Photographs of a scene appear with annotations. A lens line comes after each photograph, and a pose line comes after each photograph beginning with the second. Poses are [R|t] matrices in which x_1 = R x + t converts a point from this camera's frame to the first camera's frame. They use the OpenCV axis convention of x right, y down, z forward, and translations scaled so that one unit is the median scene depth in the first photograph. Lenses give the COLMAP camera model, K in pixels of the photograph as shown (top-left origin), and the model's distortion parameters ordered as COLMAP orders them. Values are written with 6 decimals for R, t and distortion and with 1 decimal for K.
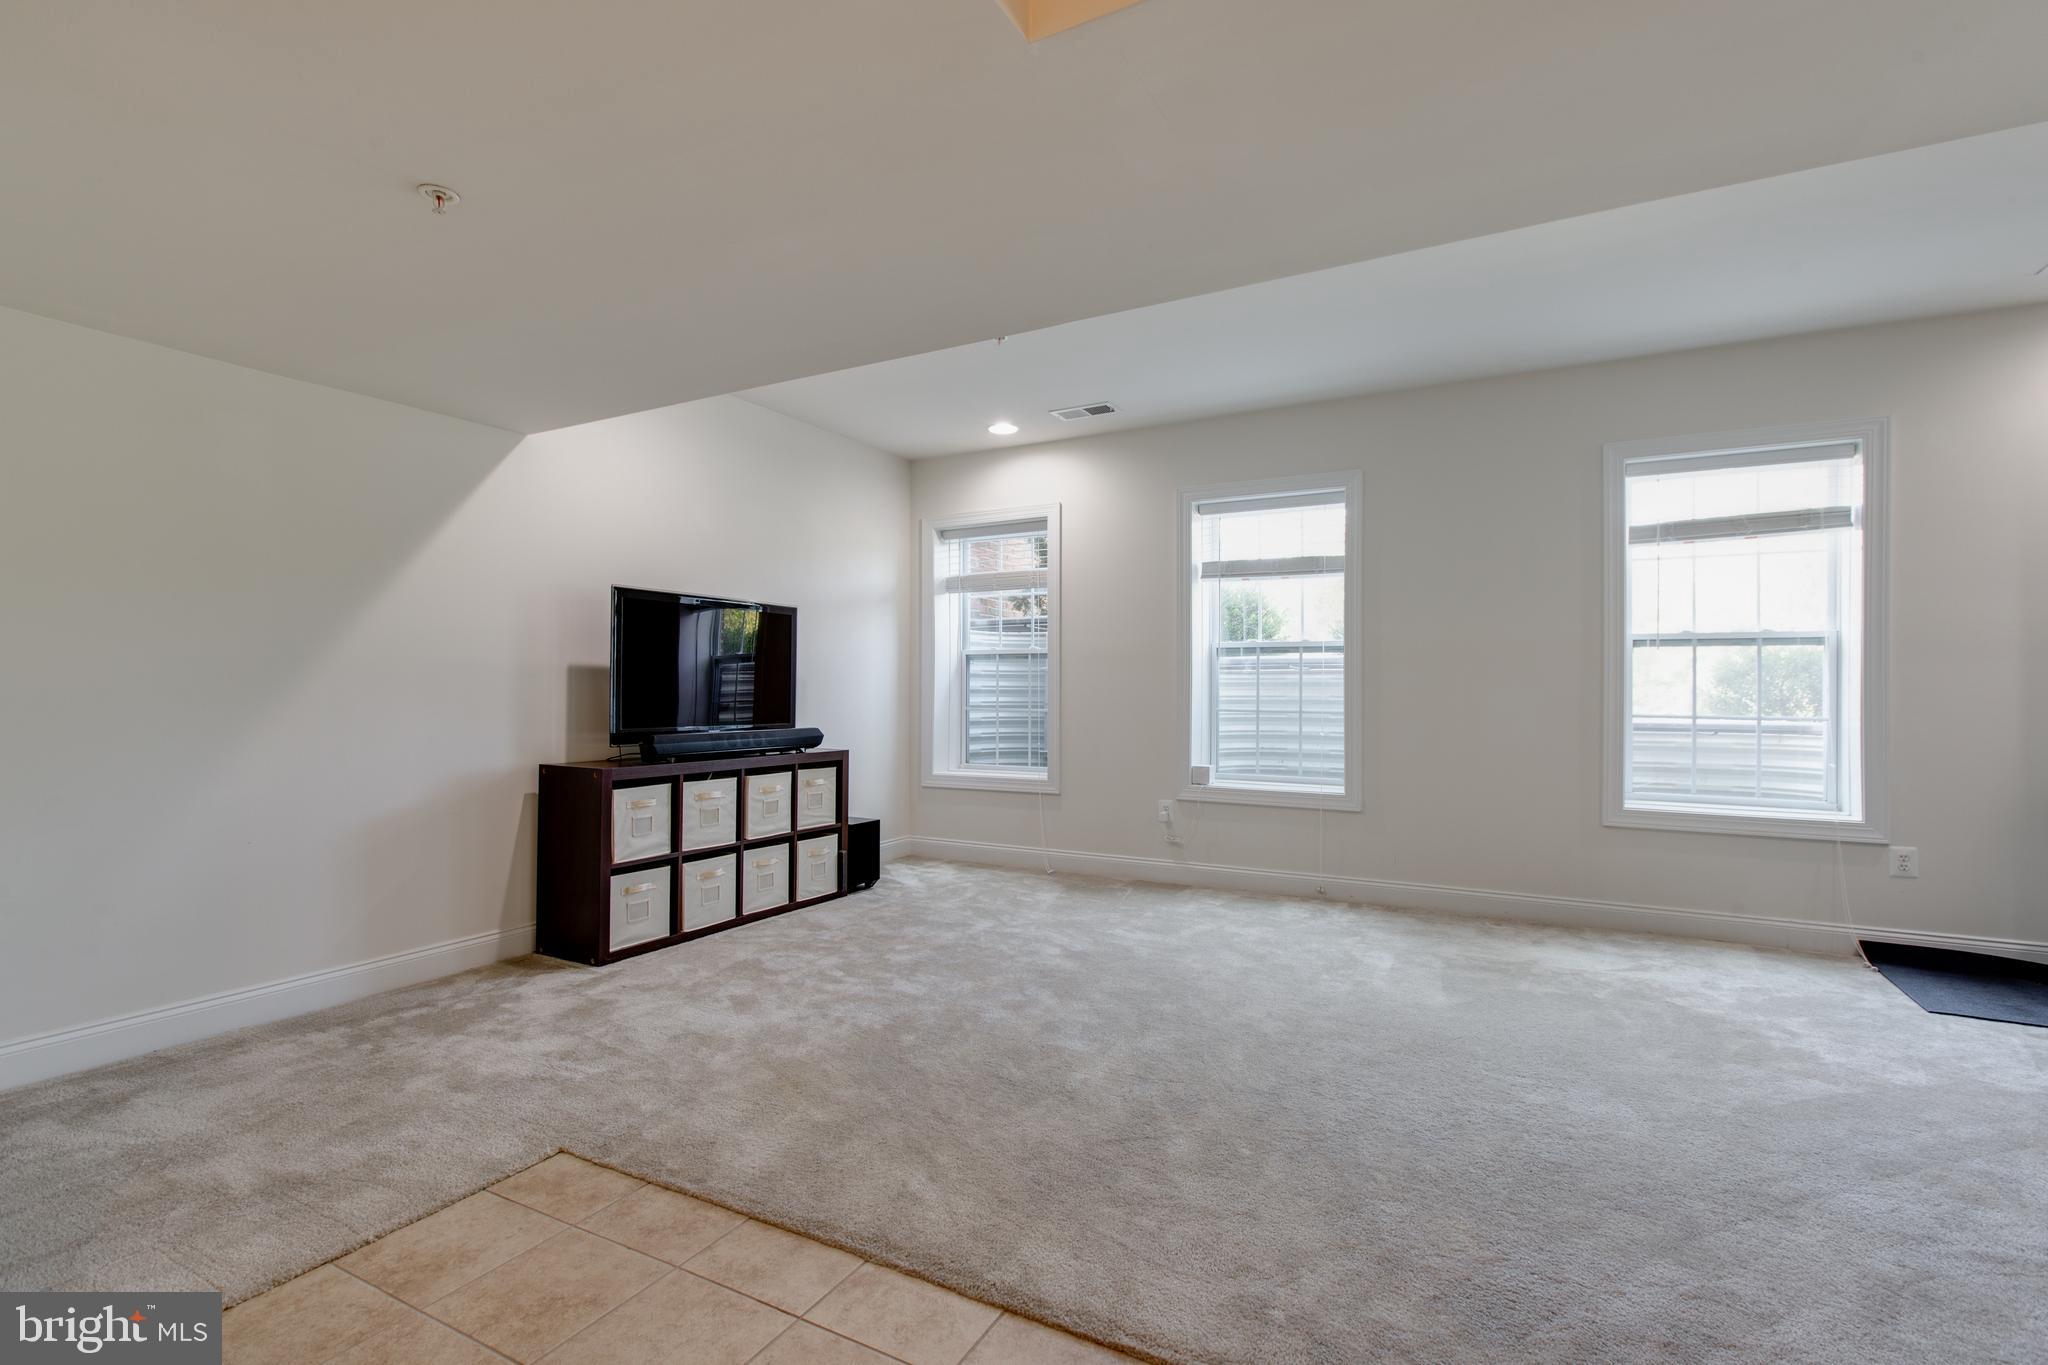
lens RADIAL K [[927.6, 0, 1016.4], [0, 927.6, 684.9], [0, 0, 1]] dist [0.003075, -0.004631]
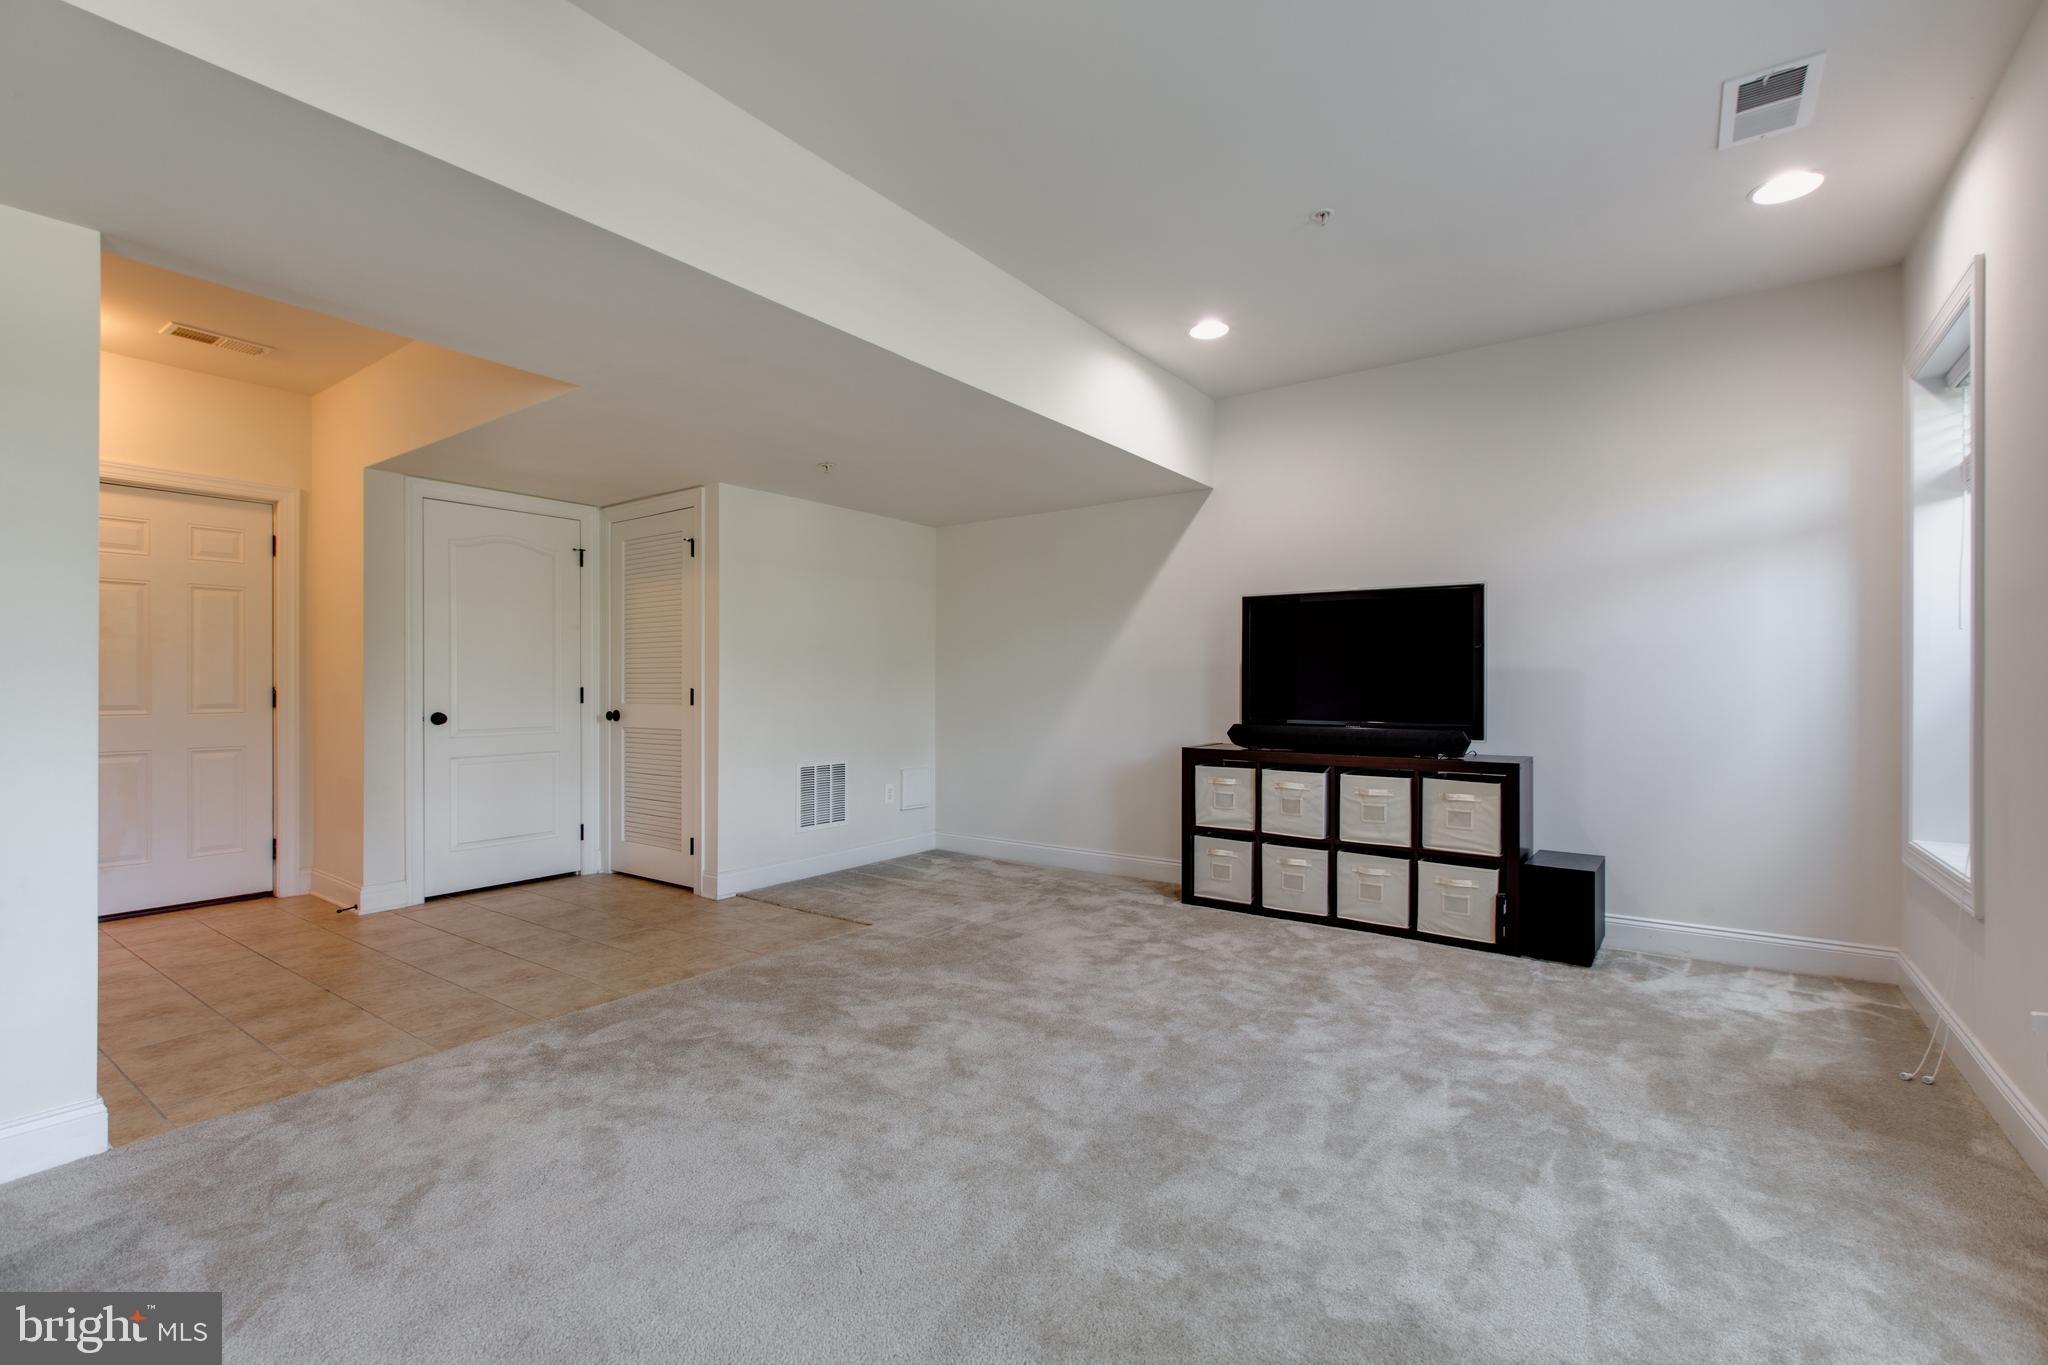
lens RADIAL K [[927.6, 0, 1006.0], [0, 927.6, 679.2], [0, 0, 1]] dist [0.003075, -0.004631]
pose [[-0.129155, -0.007336, -0.991597, 0.635359], [0.005483, 0.999952, -0.008112, 0.007526], [0.991609, -0.006485, -0.129109, 0.711703]]
